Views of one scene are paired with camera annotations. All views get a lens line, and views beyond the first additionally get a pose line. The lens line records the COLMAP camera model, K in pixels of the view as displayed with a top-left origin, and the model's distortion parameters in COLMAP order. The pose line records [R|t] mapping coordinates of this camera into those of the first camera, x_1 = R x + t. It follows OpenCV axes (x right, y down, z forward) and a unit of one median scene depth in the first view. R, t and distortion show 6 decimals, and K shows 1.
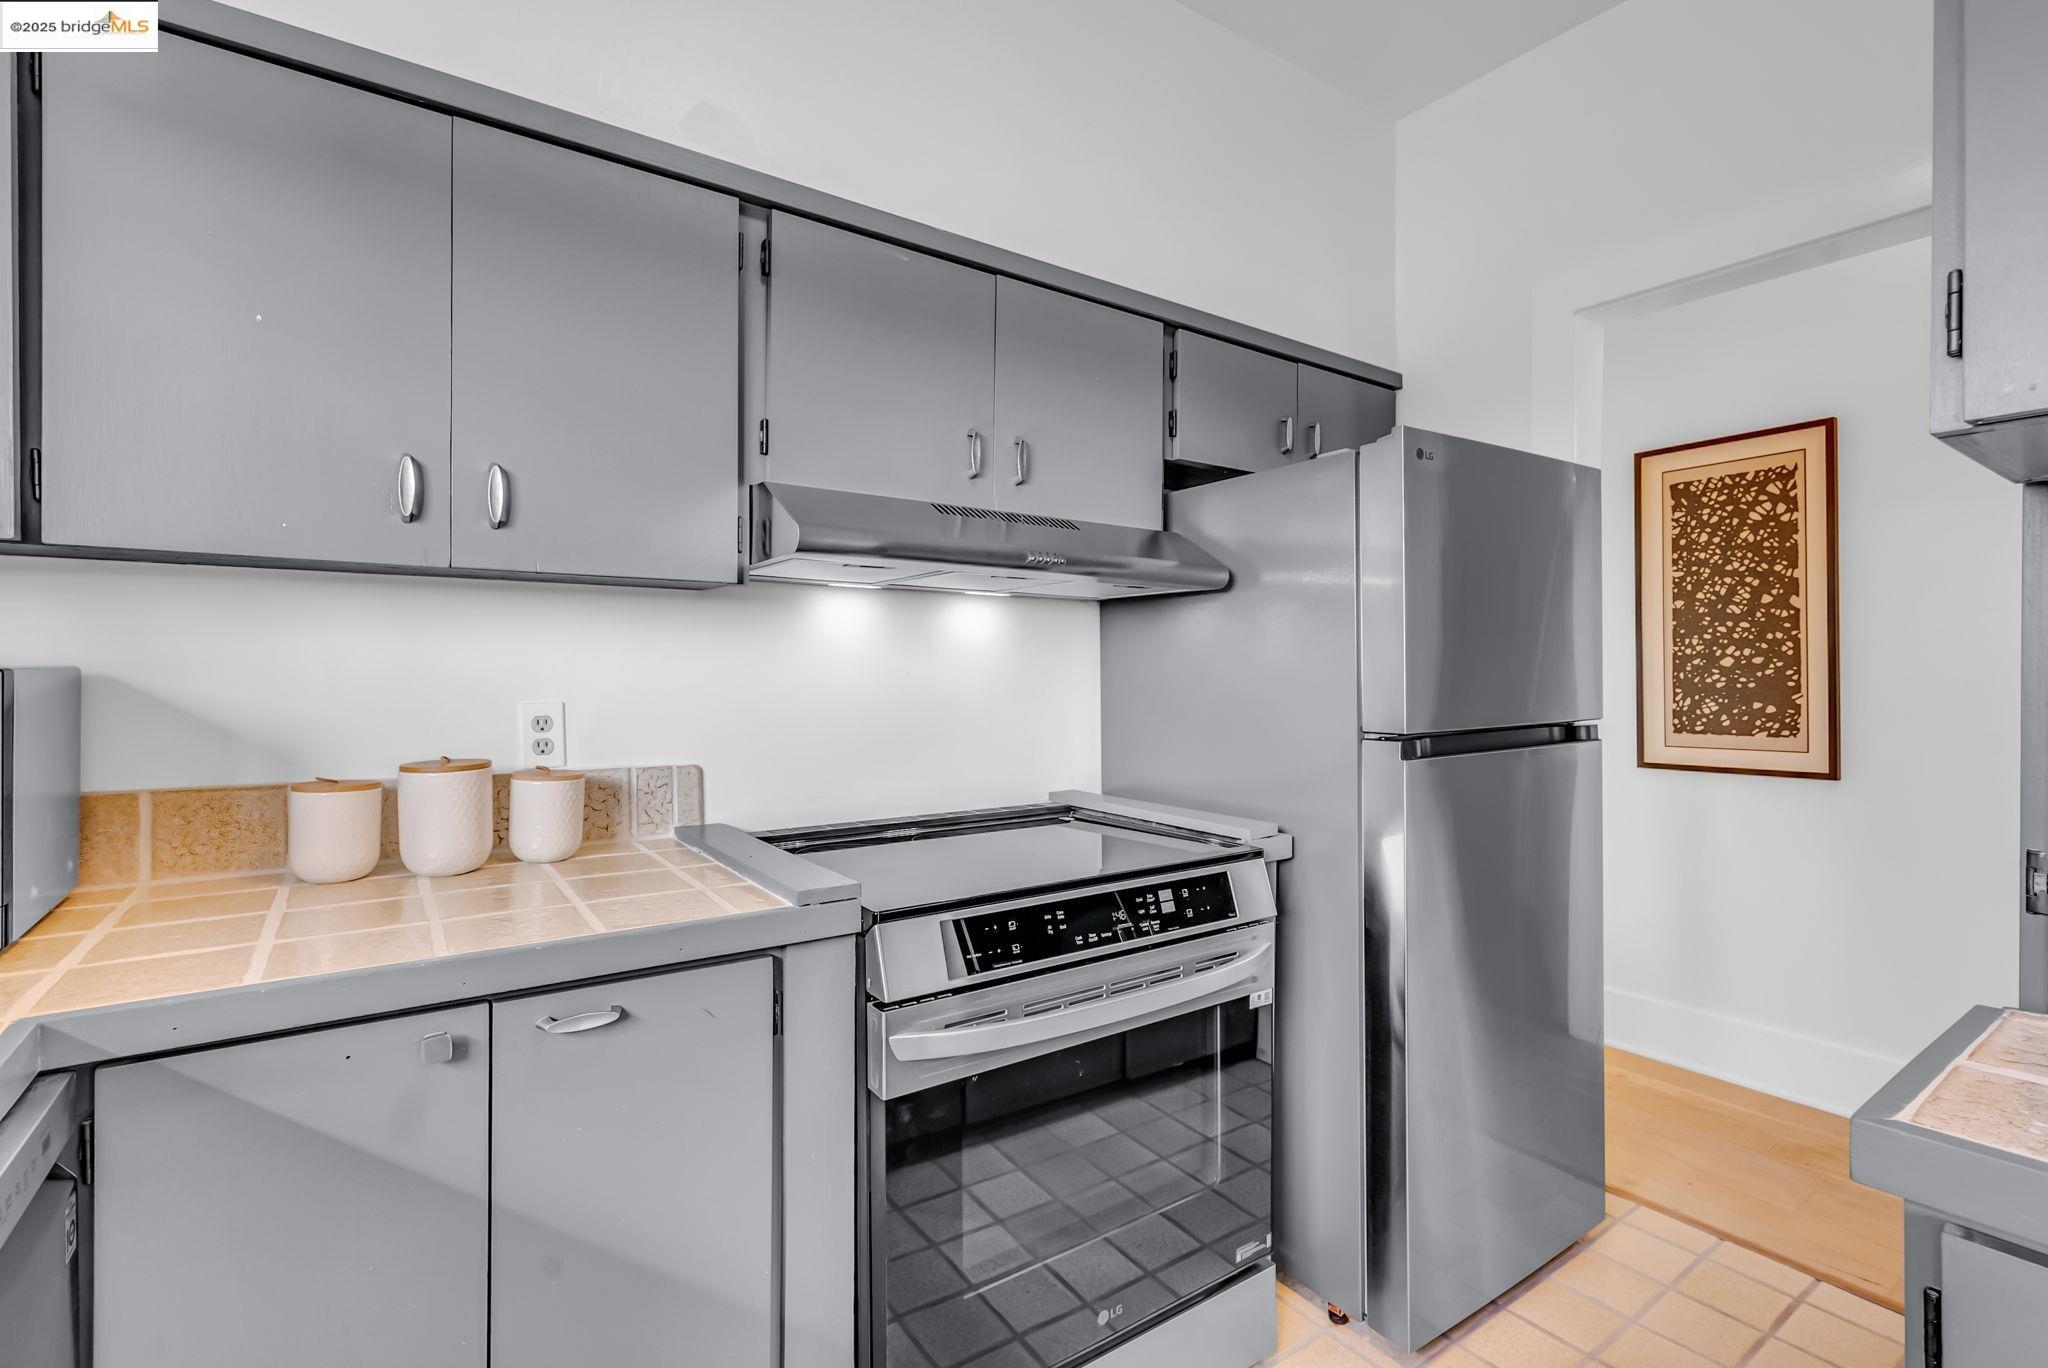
lens RADIAL K [[939.5, 0, 1027.6], [0, 939.5, 677.3], [0, 0, 1]] dist [-0.001823, 0.000135]
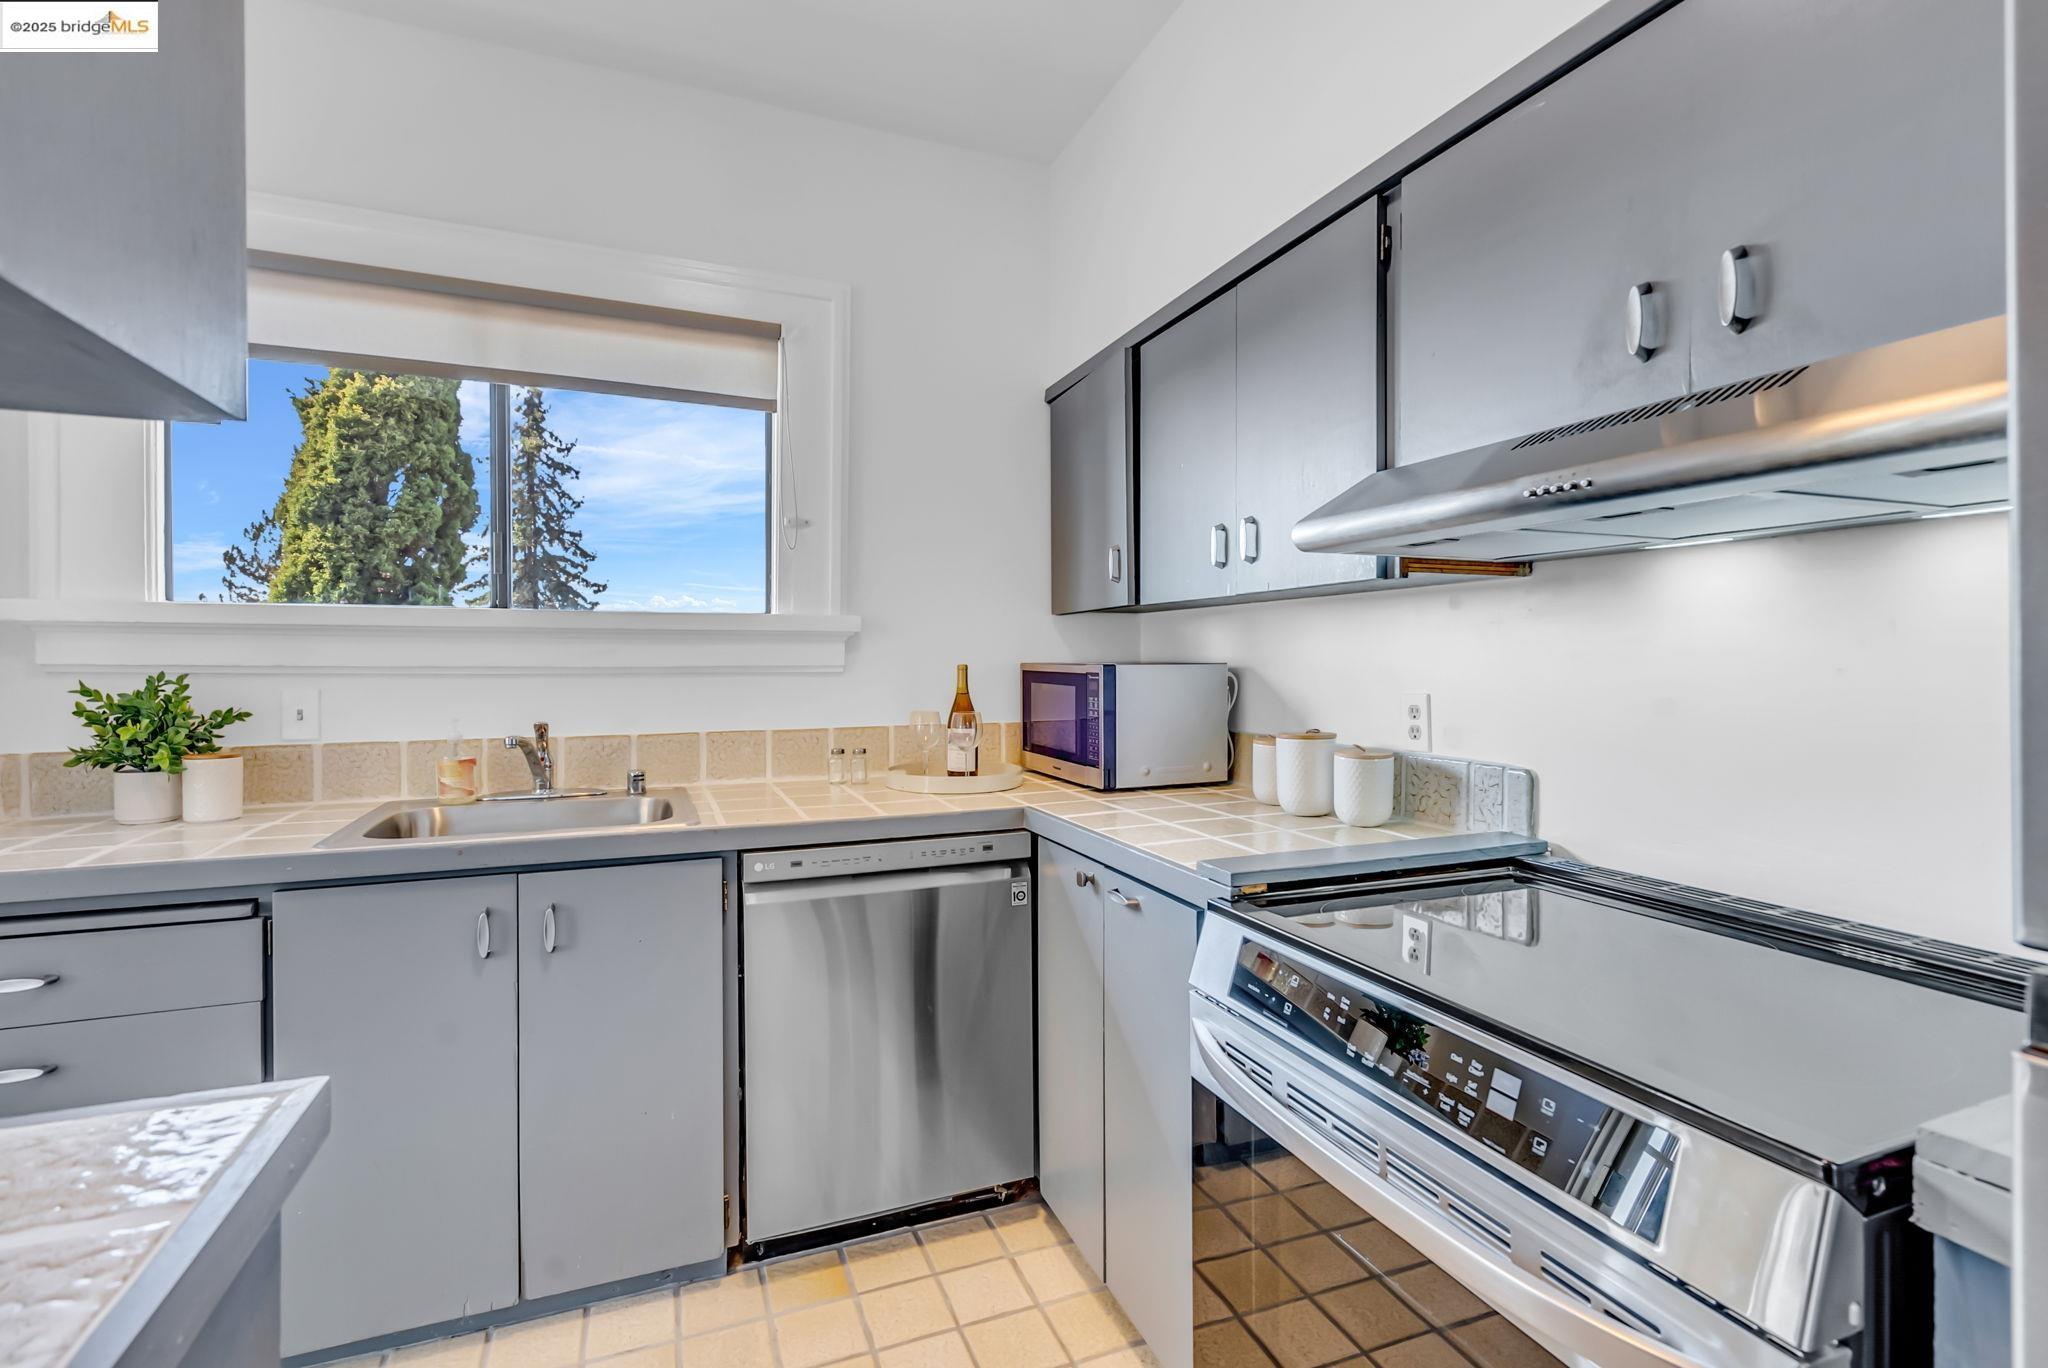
lens RADIAL K [[939.5, 0, 1025.2], [0, 939.5, 674.1], [0, 0, 1]] dist [-0.001823, 0.000135]
pose [[-0.229266, 0.012690, -0.973281, 0.763318], [-0.002869, 0.999902, 0.013713, -0.011691], [0.973360, 0.005936, -0.229207, 0.884142]]
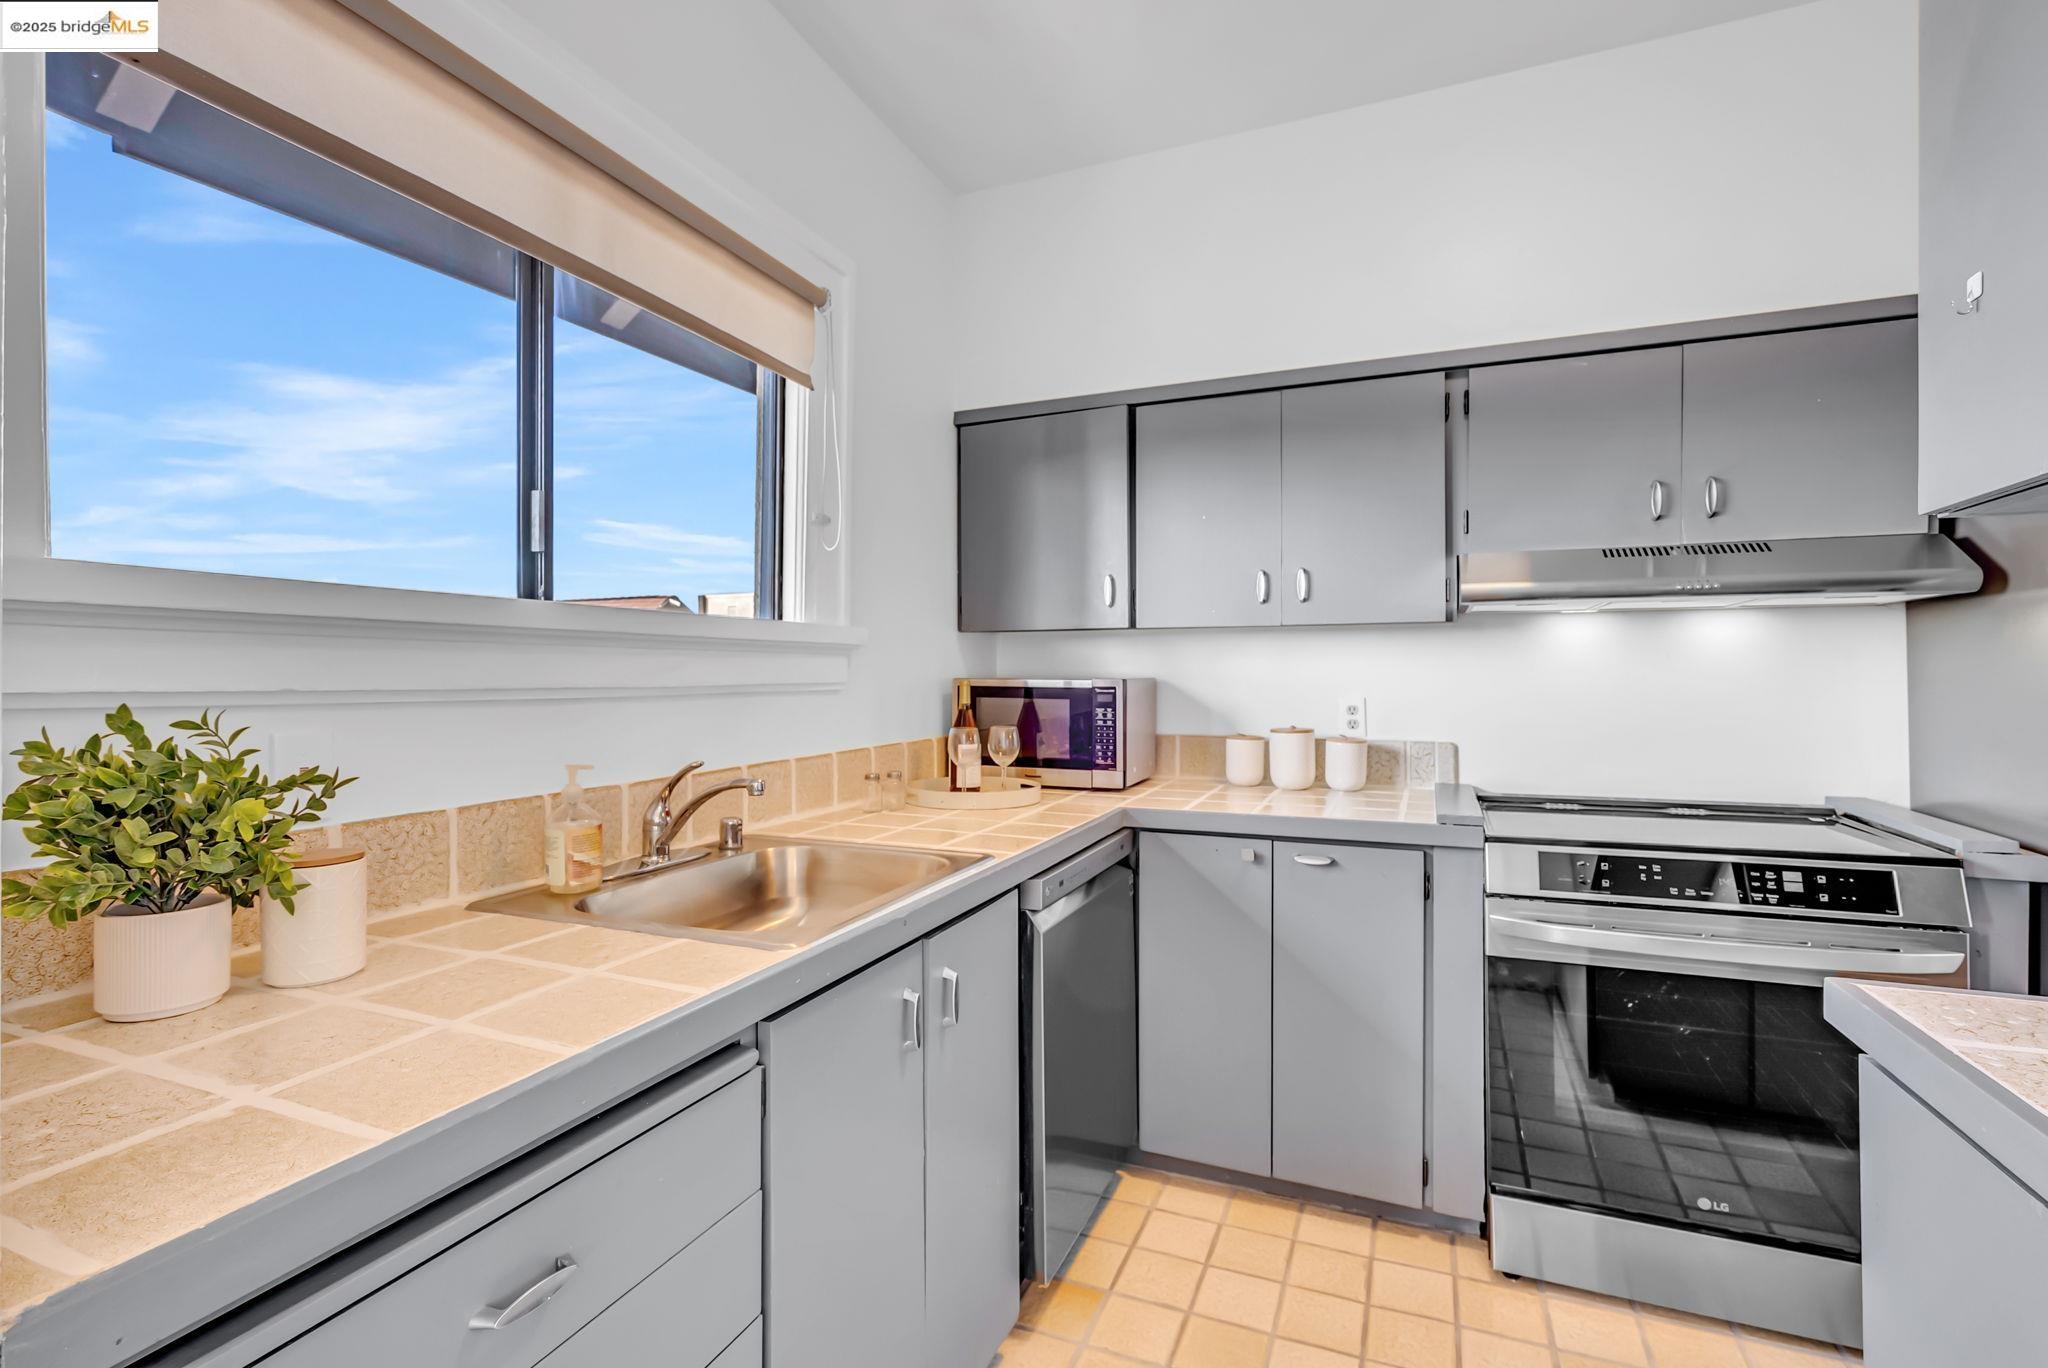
lens RADIAL K [[939.5, 0, 1030.3], [0, 939.5, 682.1], [0, 0, 1]] dist [-0.001823, 0.000135]
pose [[0.534190, 0.003808, -0.845356, 0.635999], [0.001611, 0.999983, 0.005523, -0.011279], [0.845363, -0.004312, 0.534175, -0.398314]]
